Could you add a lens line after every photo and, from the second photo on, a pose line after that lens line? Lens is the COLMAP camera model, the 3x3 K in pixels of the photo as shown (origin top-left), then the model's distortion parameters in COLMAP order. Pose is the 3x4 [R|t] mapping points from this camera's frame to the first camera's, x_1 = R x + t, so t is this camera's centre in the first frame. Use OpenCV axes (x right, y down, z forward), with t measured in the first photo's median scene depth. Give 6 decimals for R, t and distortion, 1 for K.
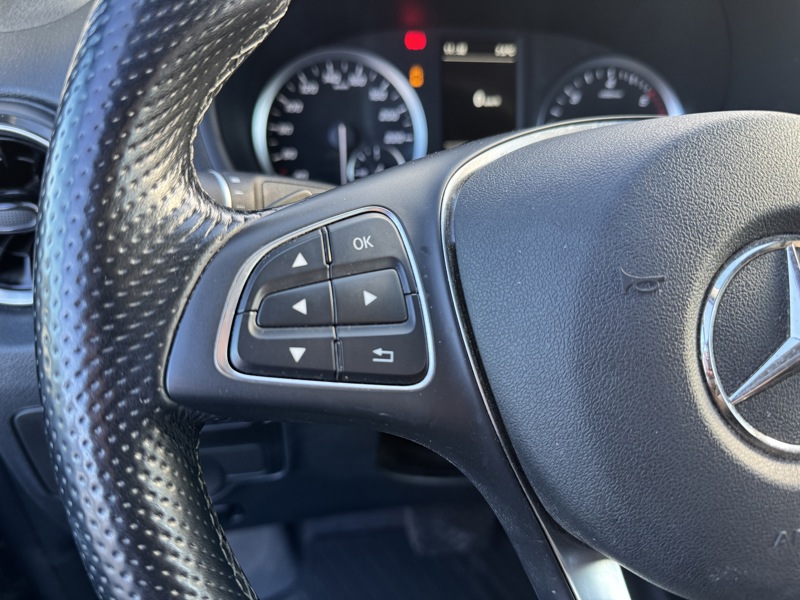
lens RADIAL K [[598.2, 0, 398.9], [0, 598.2, 311.6], [0, 0, 1]] dist [0.212039, -0.512672]
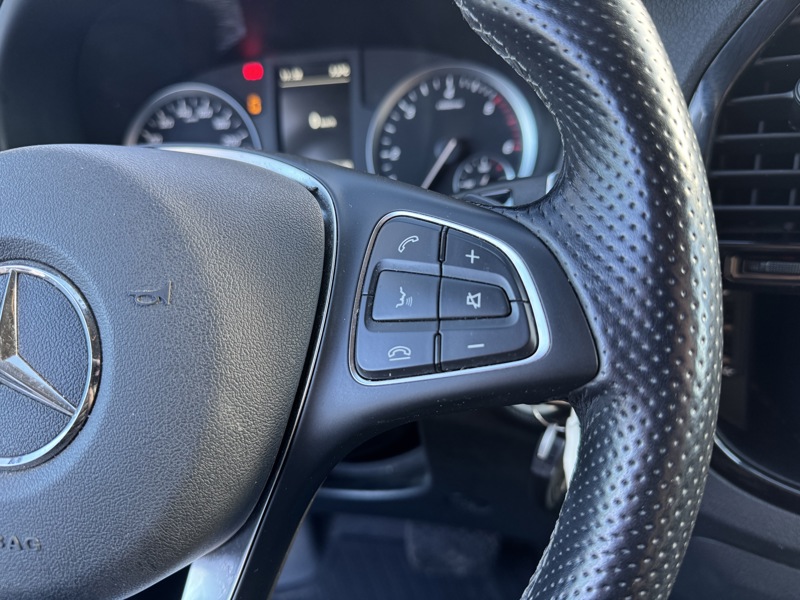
lens RADIAL K [[598.2, 0, 398.9], [0, 598.2, 311.6], [0, 0, 1]] dist [0.212039, -0.512672]
pose [[0.929950, 0.039675, -0.365538, 0.685309], [-0.046329, 0.998882, -0.009448, -0.022872], [0.364754, 0.025721, 0.930748, 0.103723]]
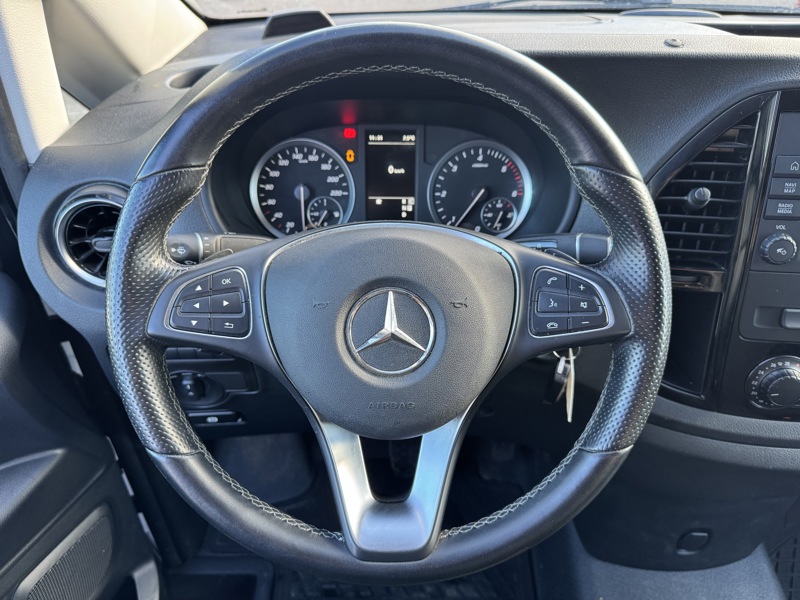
lens RADIAL K [[598.2, 0, 398.9], [0, 598.2, 311.6], [0, 0, 1]] dist [0.212039, -0.512672]
pose [[0.986279, 0.056603, -0.155080, 0.435474], [-0.049467, 0.997548, 0.049501, -0.060728], [0.157502, -0.041151, 0.986661, -0.585101]]
